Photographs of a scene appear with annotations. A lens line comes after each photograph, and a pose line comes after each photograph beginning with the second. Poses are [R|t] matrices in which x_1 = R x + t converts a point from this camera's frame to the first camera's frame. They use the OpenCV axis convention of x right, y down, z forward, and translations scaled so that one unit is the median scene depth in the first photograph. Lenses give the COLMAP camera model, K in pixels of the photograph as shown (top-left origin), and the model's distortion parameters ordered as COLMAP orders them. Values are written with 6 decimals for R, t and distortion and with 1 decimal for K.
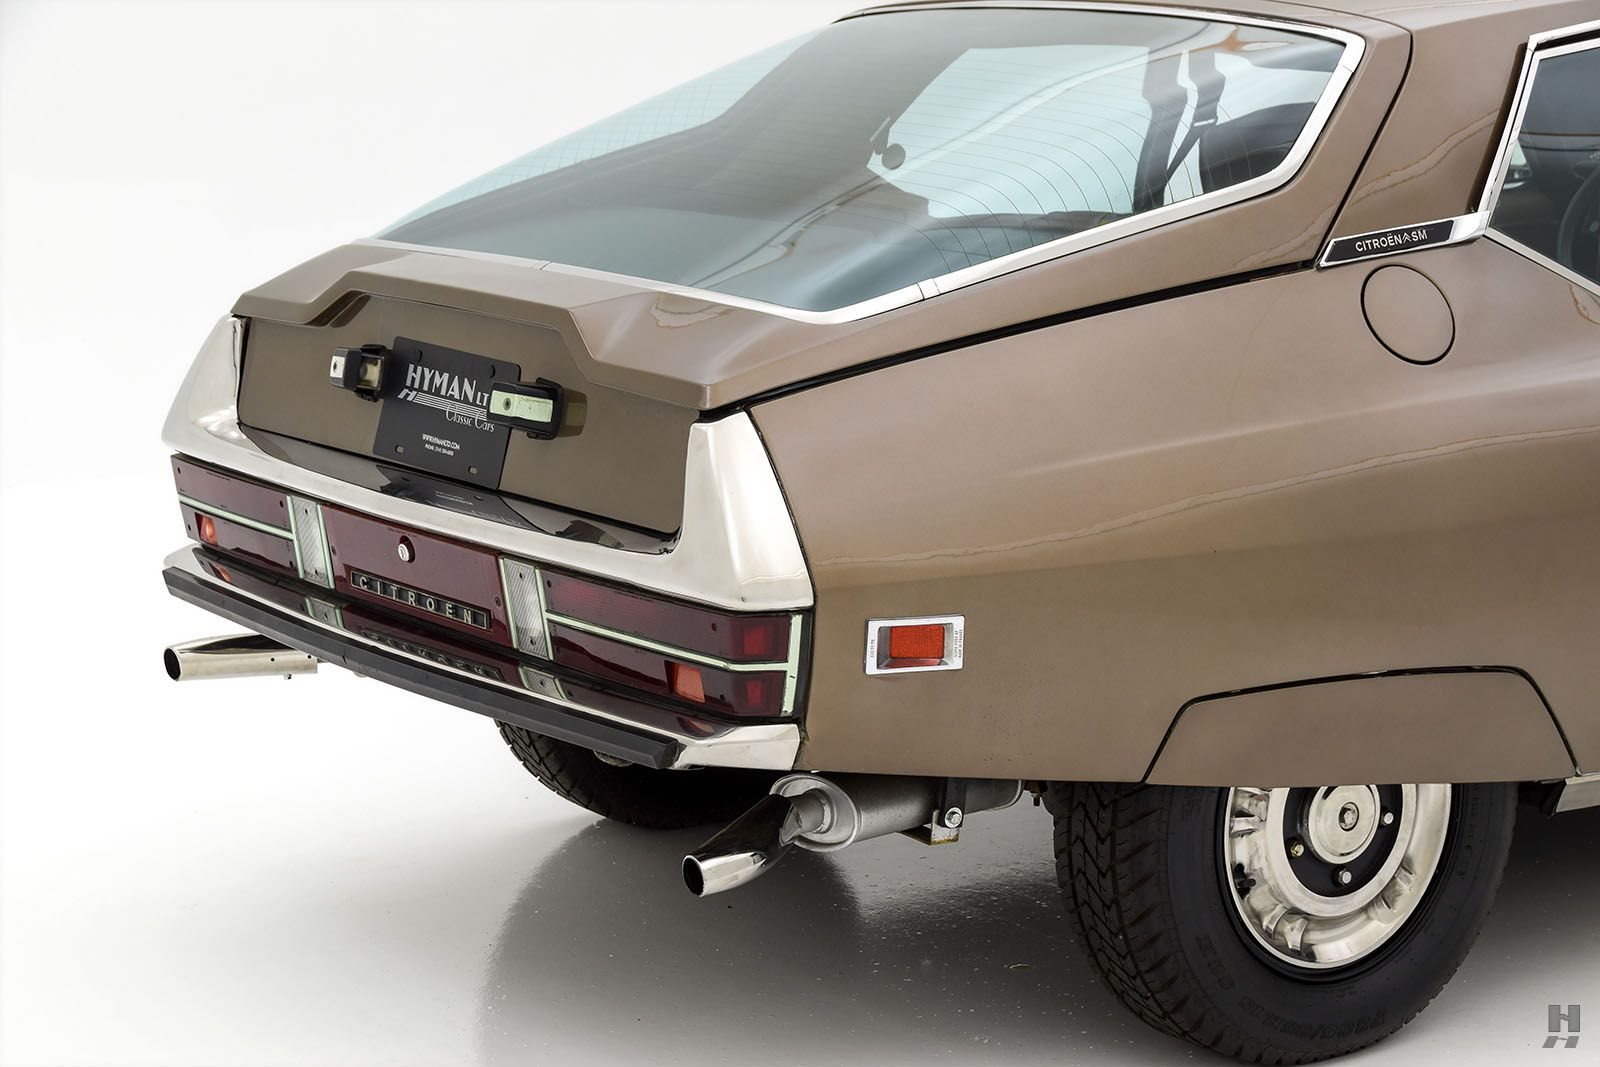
lens RADIAL K [[3542.3, 0, 797.5], [0, 3542.3, 525.6], [0, 0, 1]] dist [0.128181, 0.000000]
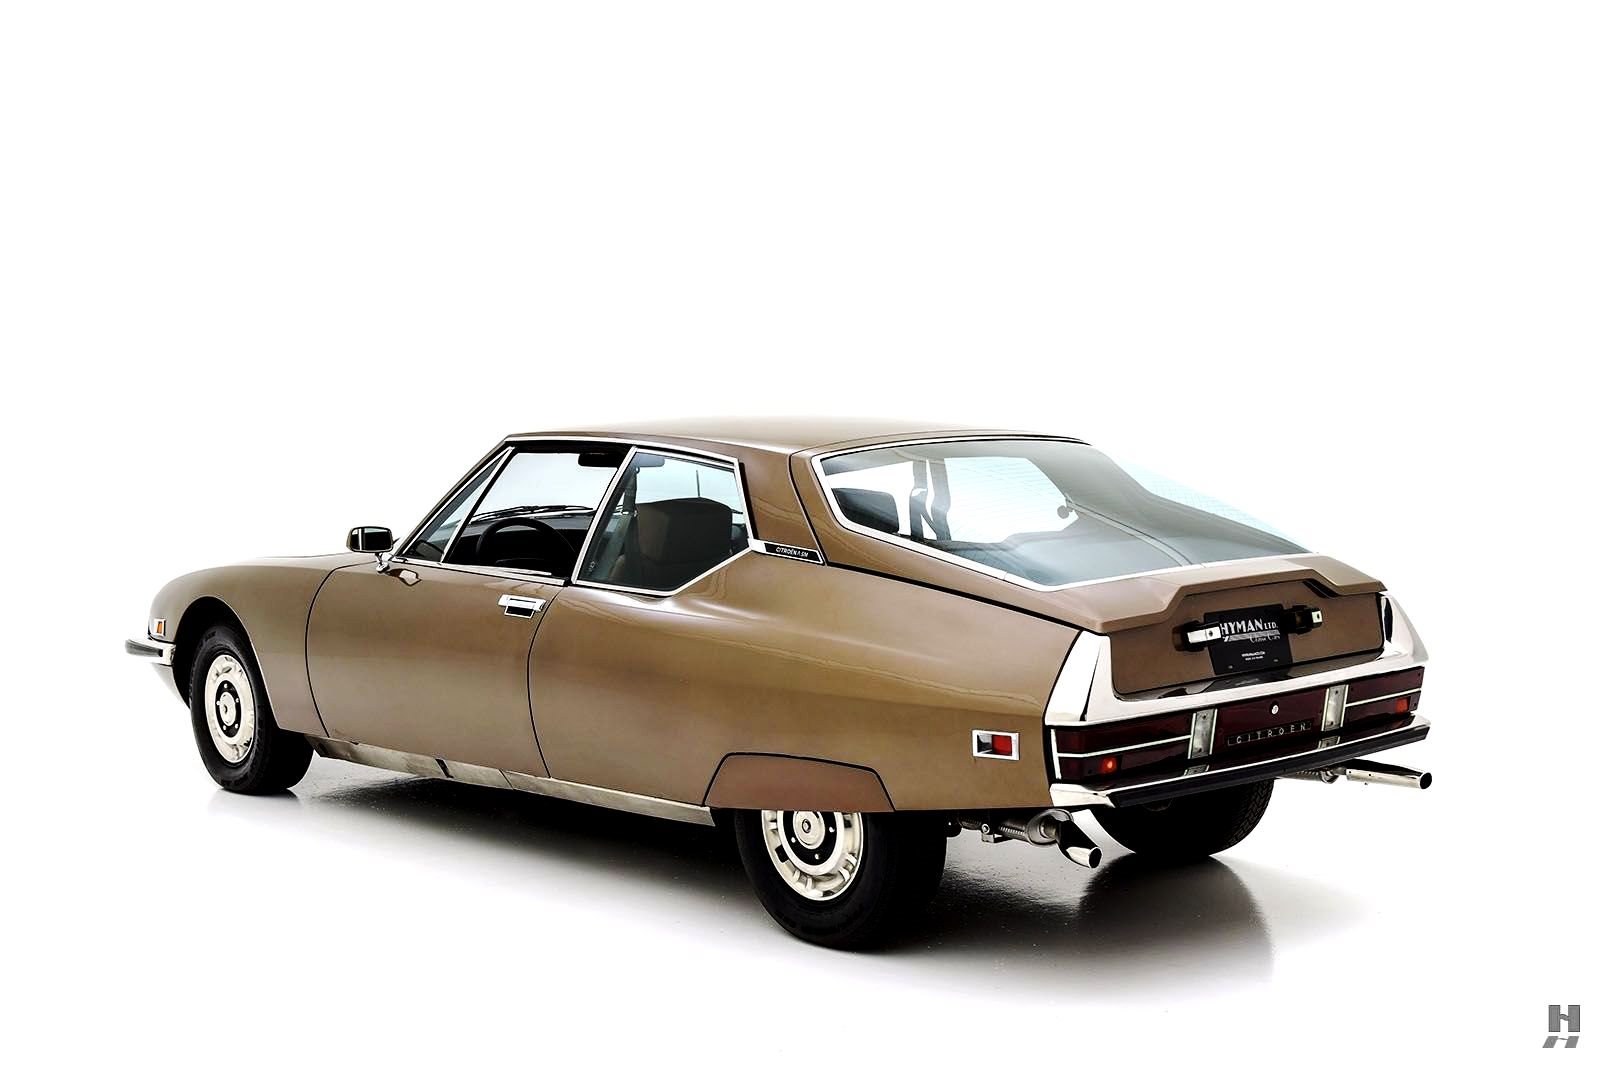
lens RADIAL K [[2215.0, 0, 806.1], [0, 2215.0, 524.4], [0, 0, 1]] dist [0.034713, 0.000000]
pose [[-0.096070, -0.073533, 0.992655, -1.310455], [0.195788, 0.976389, 0.091277, -0.258250], [-0.975929, 0.203119, -0.079405, 1.335218]]
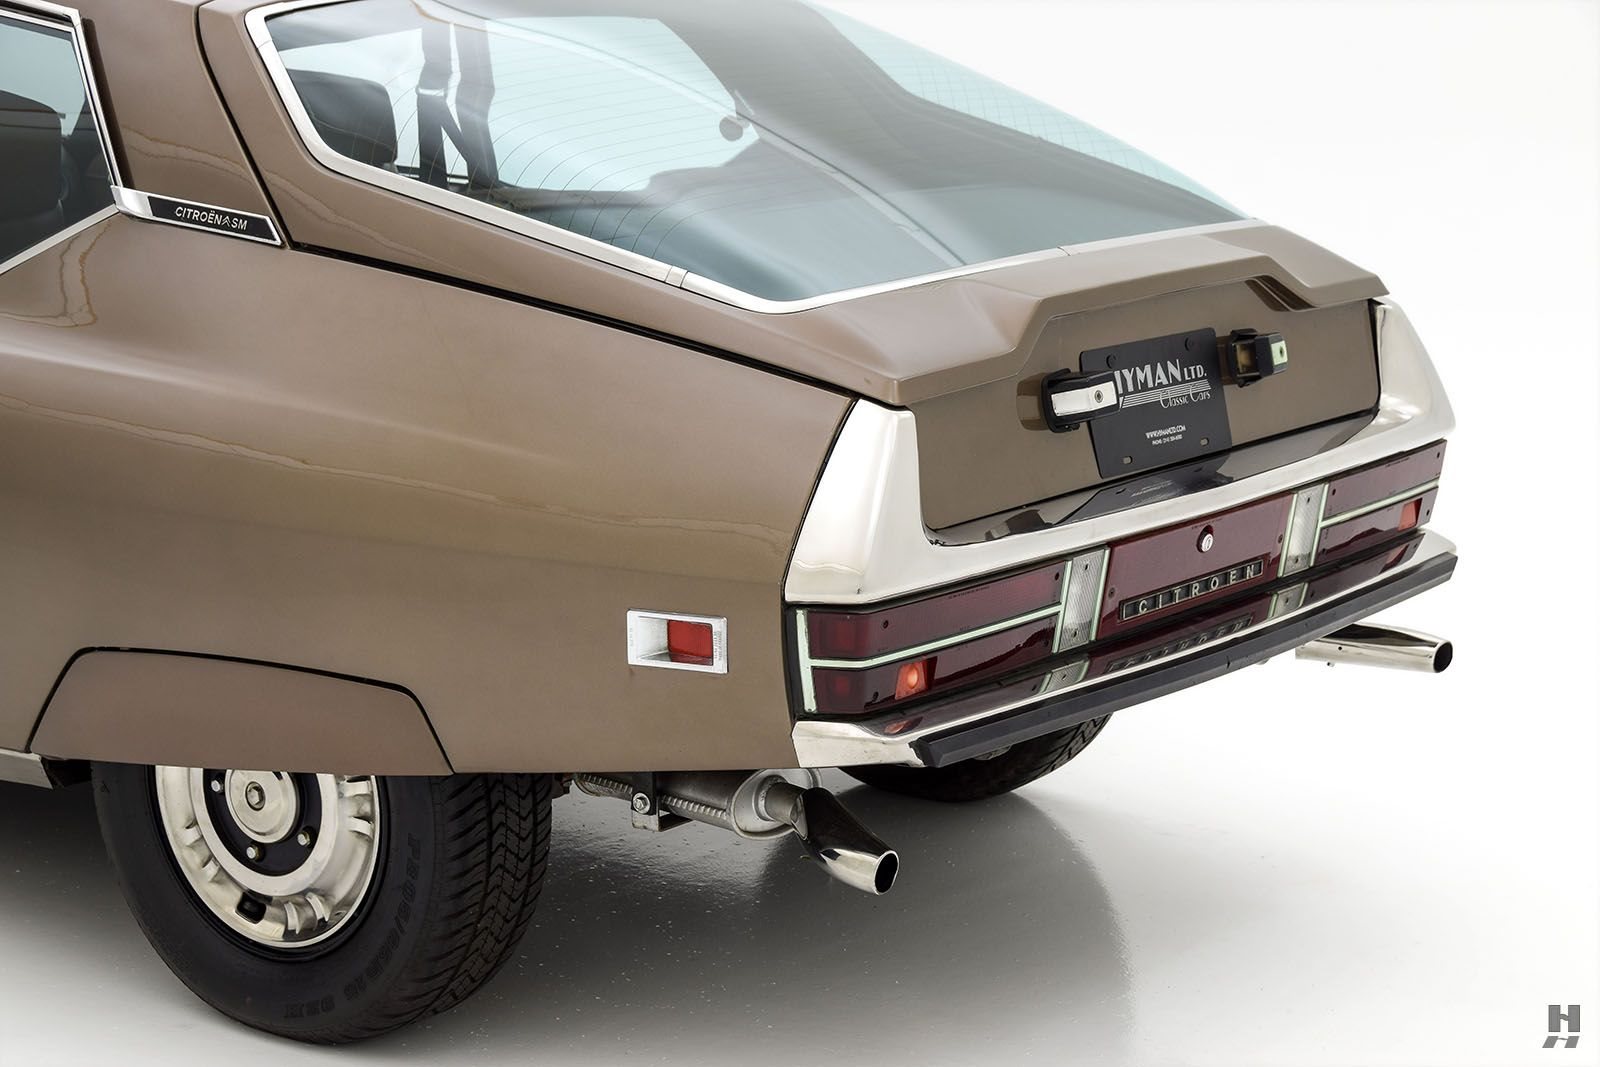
lens RADIAL K [[3364.4, 0, 800.3], [0, 3364.4, 541.6], [0, 0, 1]] dist [0.225652, 0.000000]
pose [[-0.289643, -0.196483, 0.936750, -0.961623], [0.165336, 0.953719, 0.251165, -0.248377], [-0.942746, 0.227627, -0.243753, 1.338750]]
